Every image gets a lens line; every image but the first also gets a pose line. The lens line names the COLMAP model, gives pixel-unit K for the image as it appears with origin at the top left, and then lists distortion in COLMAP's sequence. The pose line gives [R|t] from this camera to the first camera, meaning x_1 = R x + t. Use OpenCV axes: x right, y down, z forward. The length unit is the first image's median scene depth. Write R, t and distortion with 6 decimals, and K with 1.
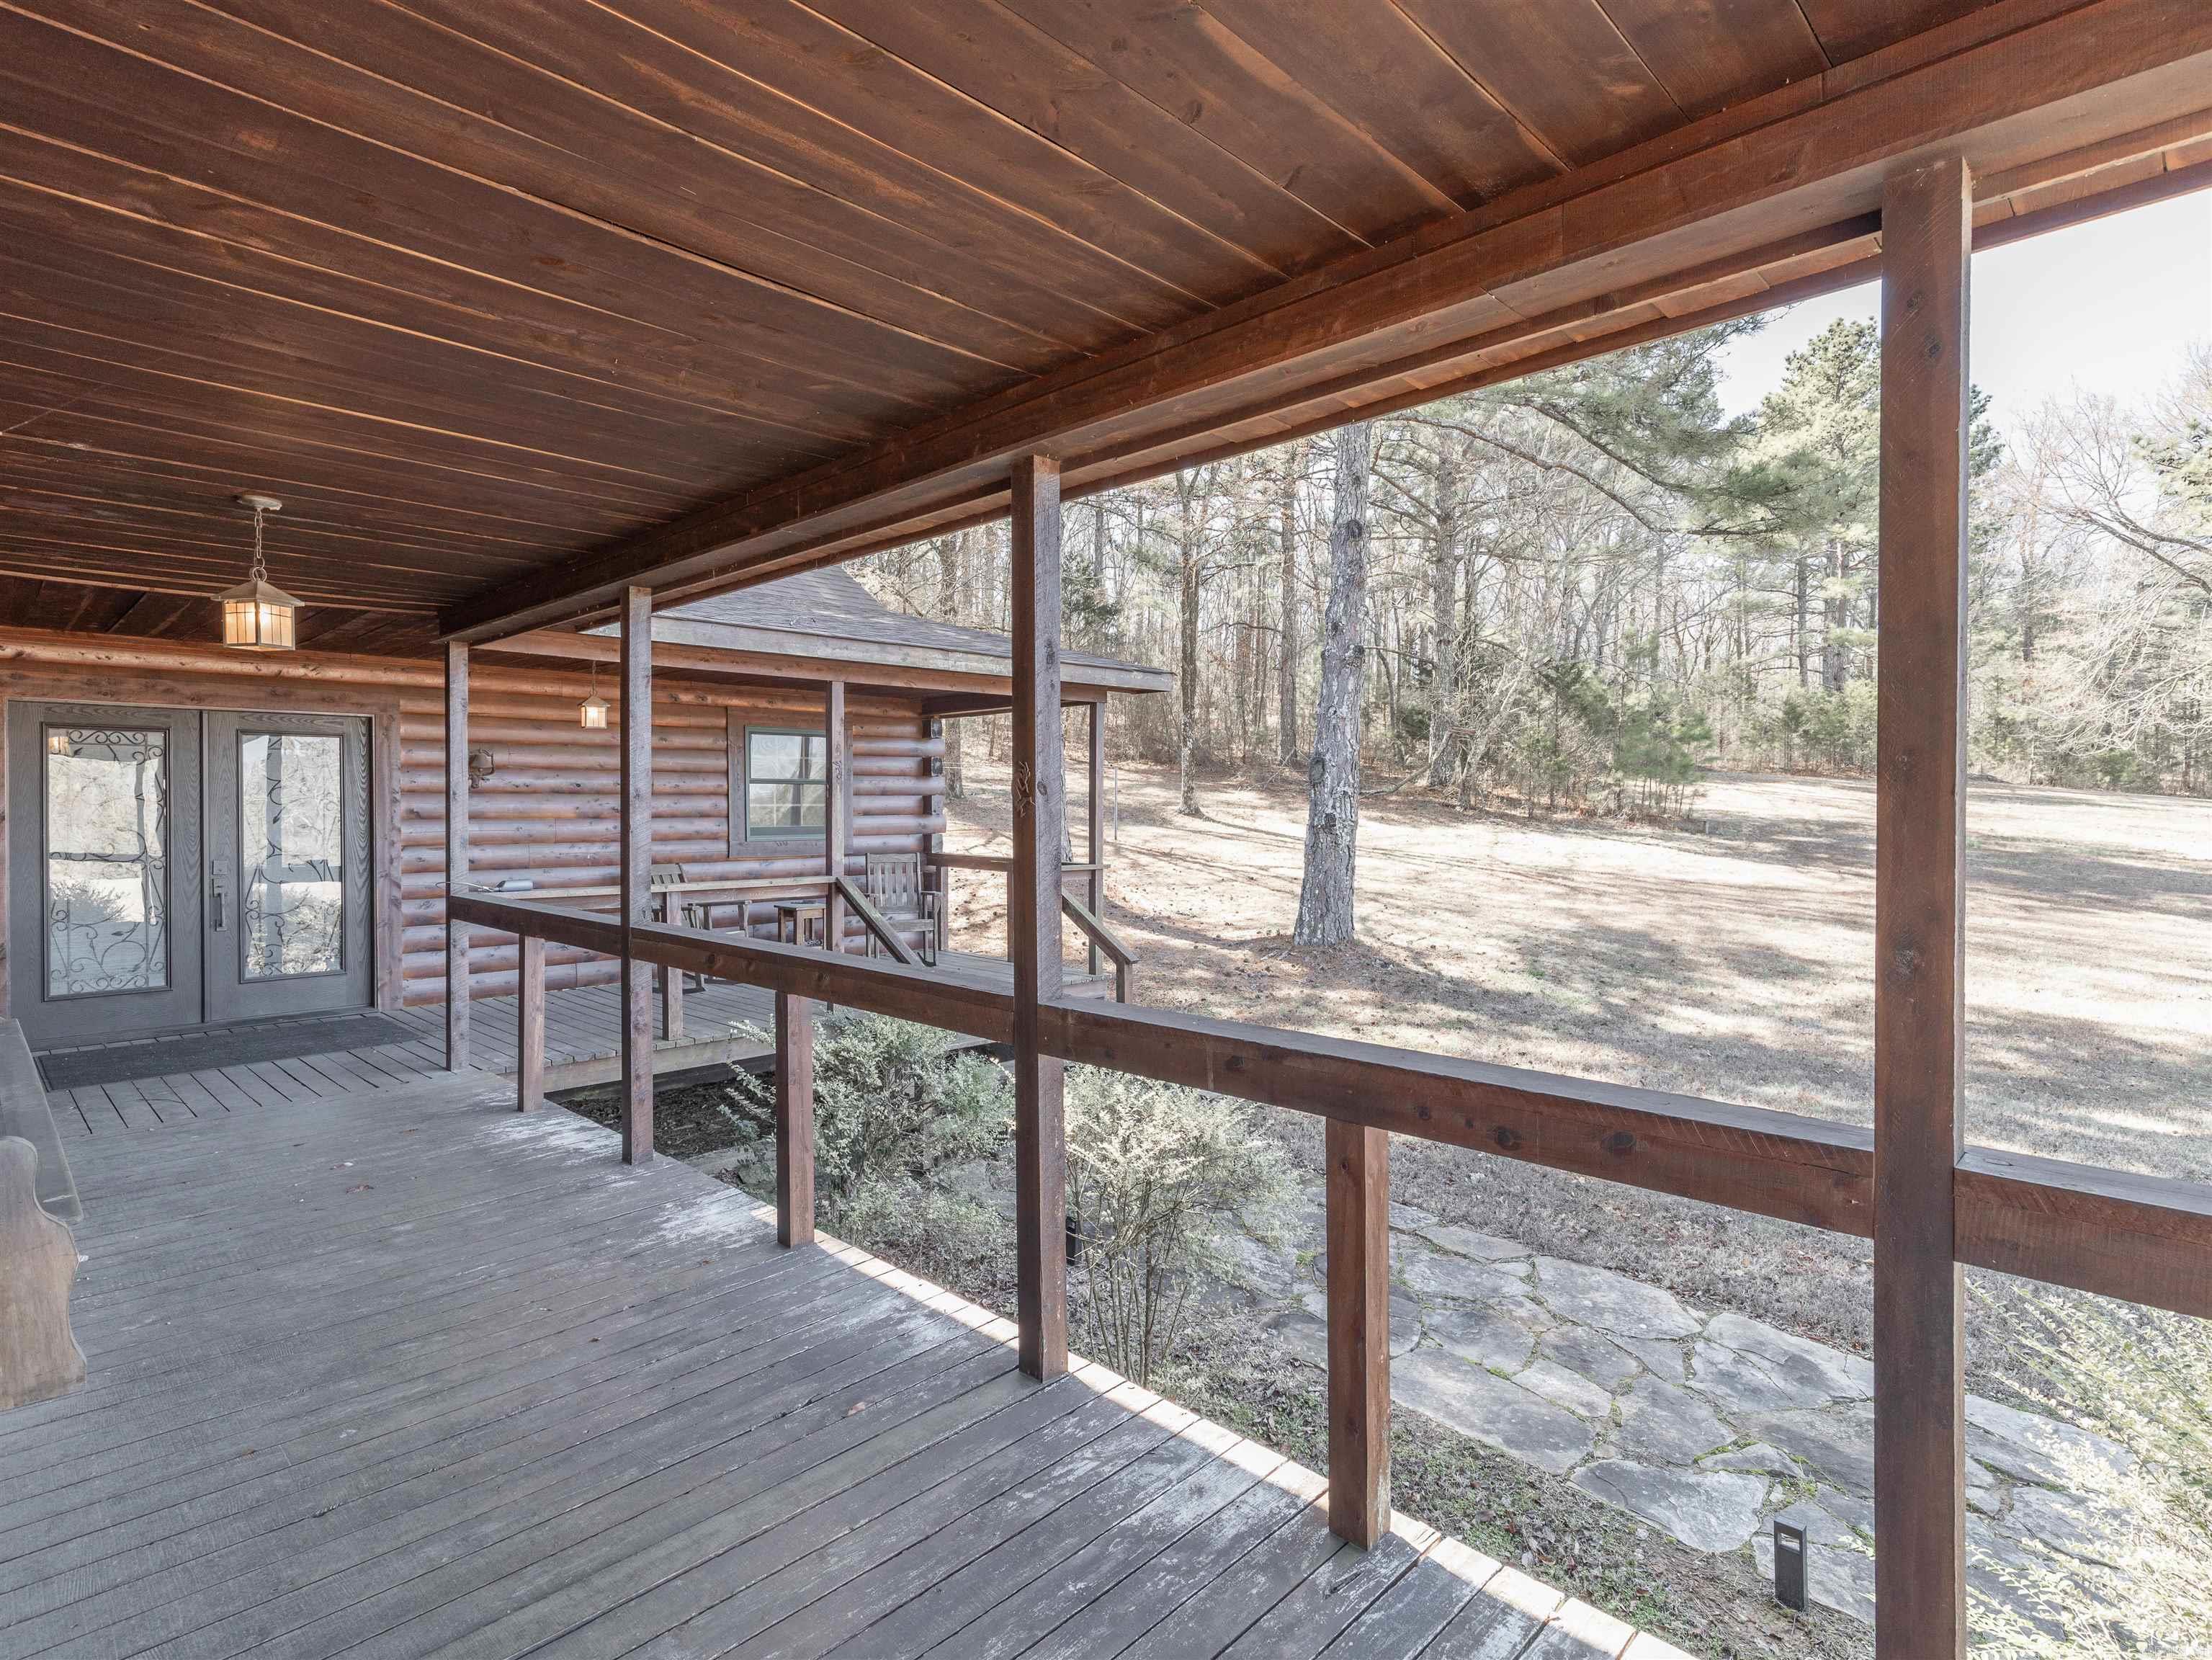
lens RADIAL K [[1133.3, 0, 1103.8], [0, 1133.3, 814.7], [0, 0, 1]] dist [0.004143, -0.000245]
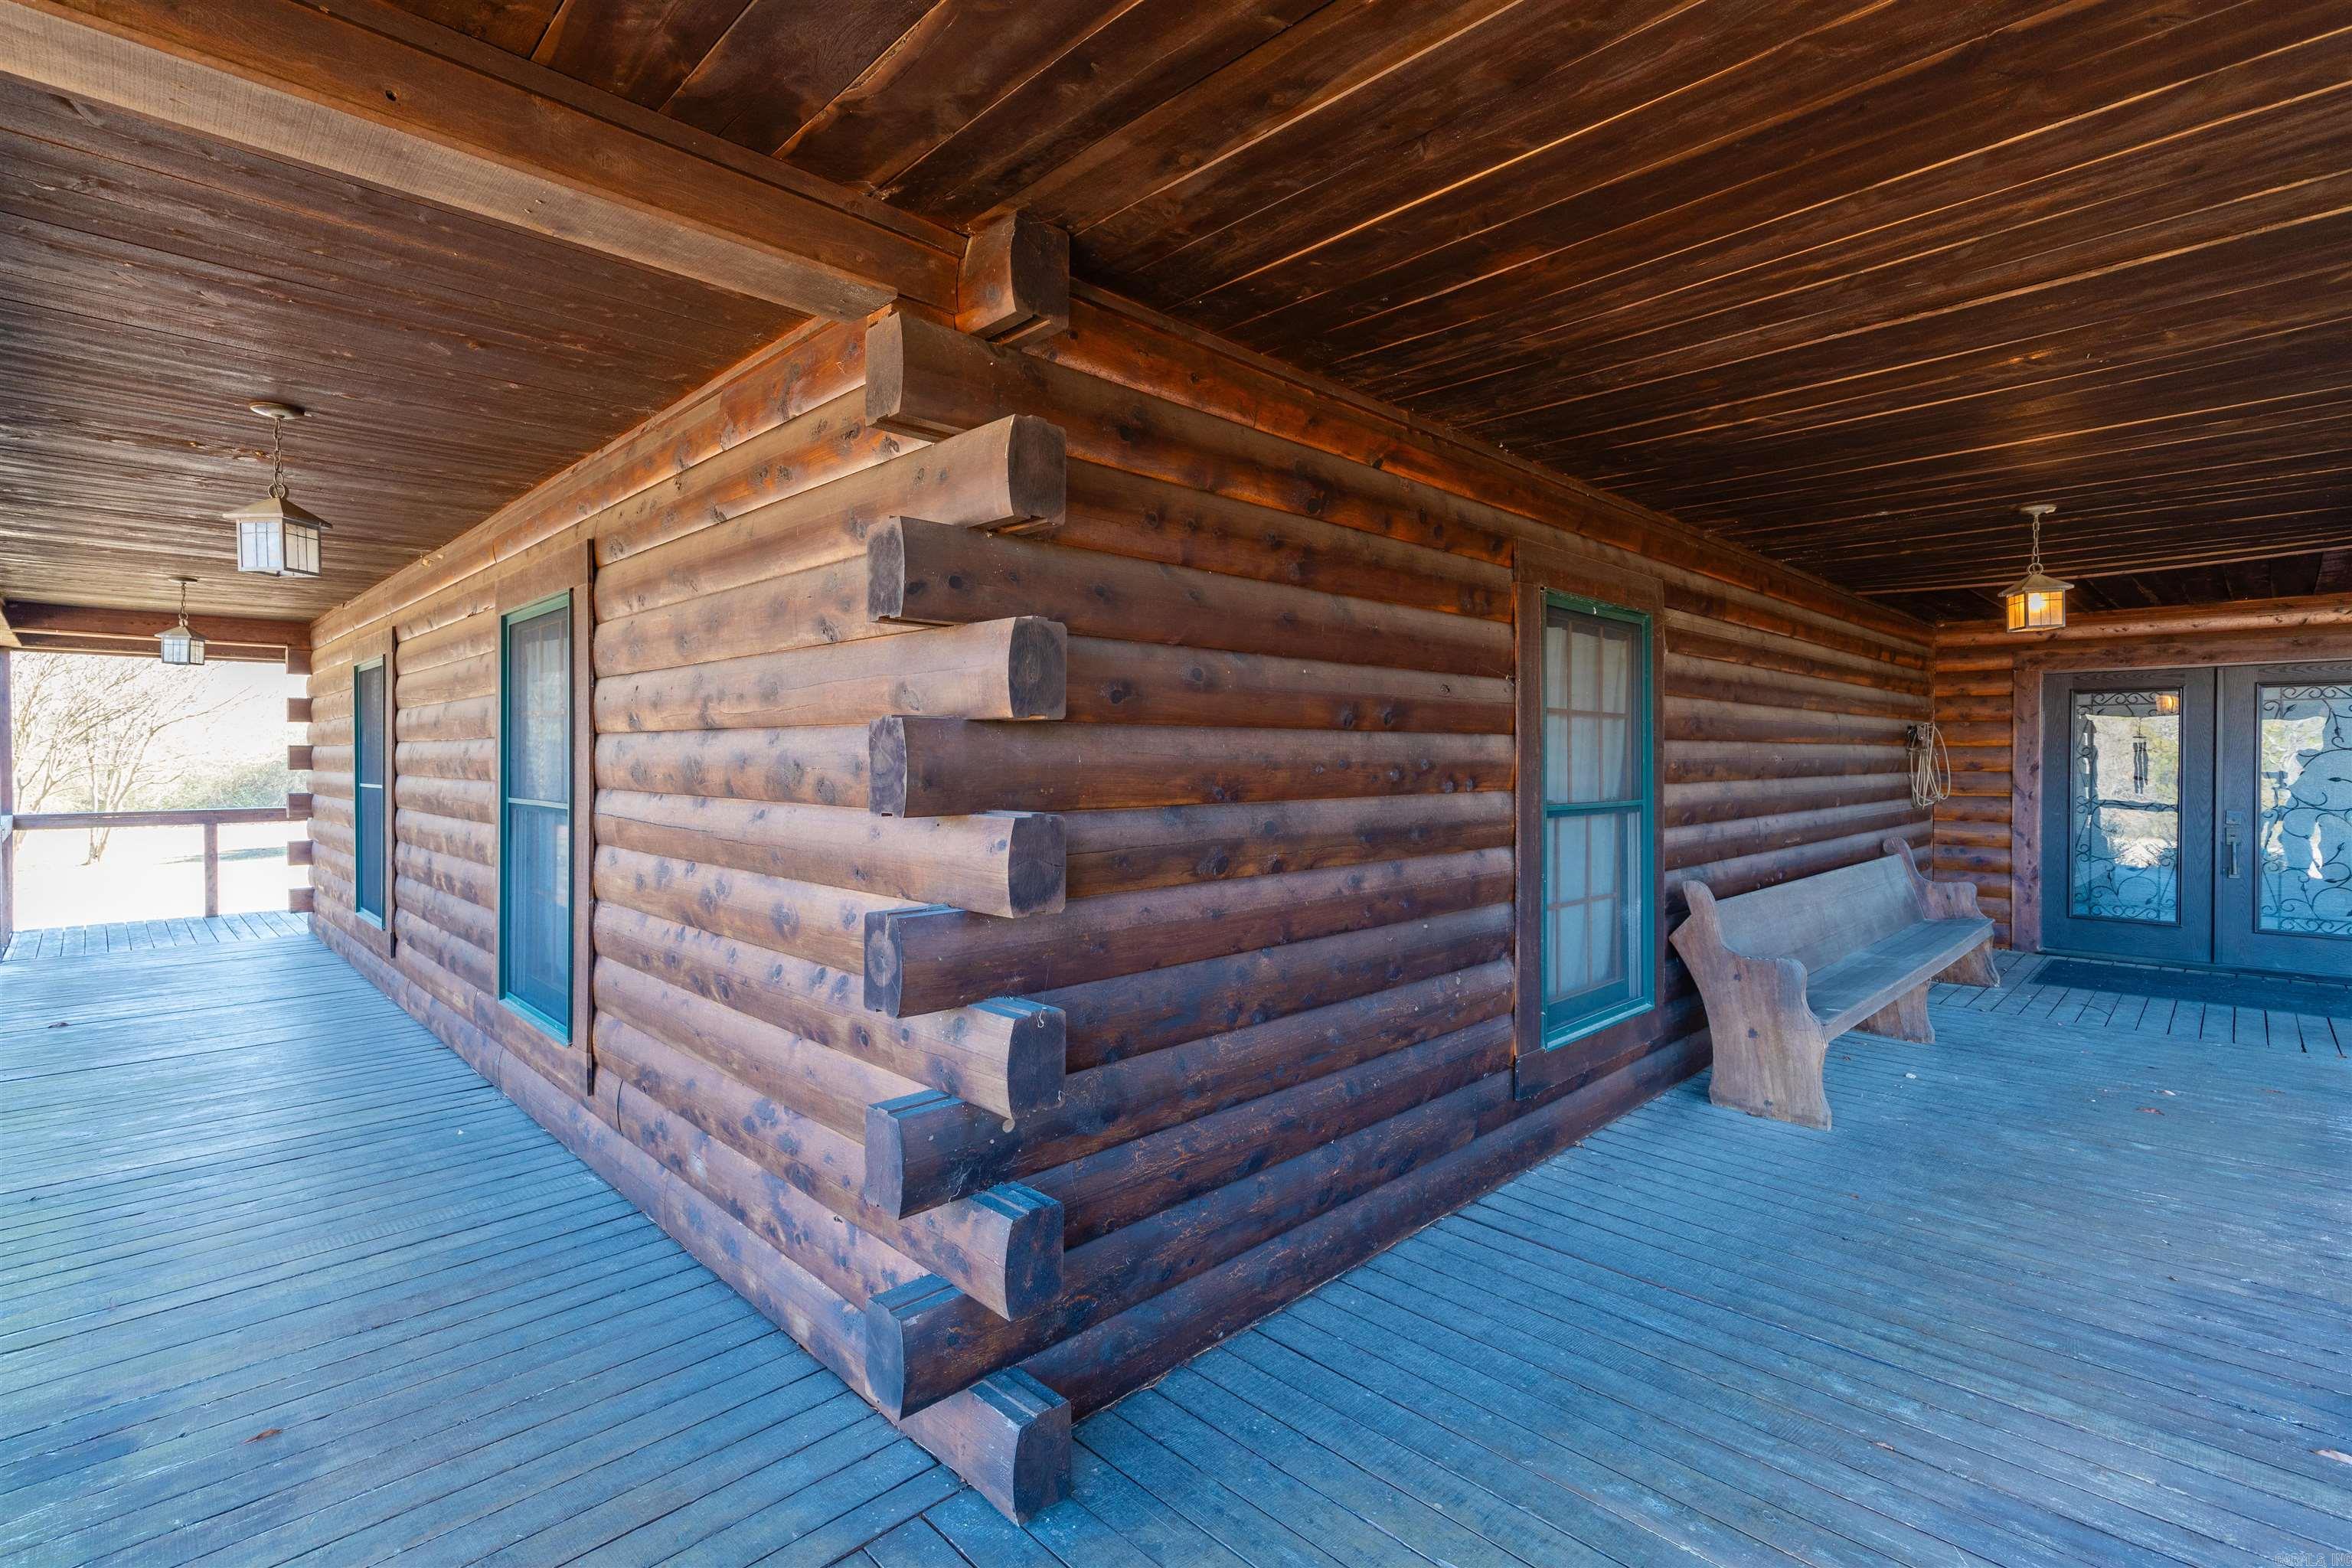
lens RADIAL K [[1079.6, 0, 1173.6], [0, 1079.6, 770.5], [0, 0, 1]] dist [-0.000438, 0.000000]
pose [[-0.010661, 0.012642, -0.999863, 0.440267], [-0.008694, 0.999881, 0.012735, -0.000741], [0.999905, 0.008828, -0.010550, 0.086026]]
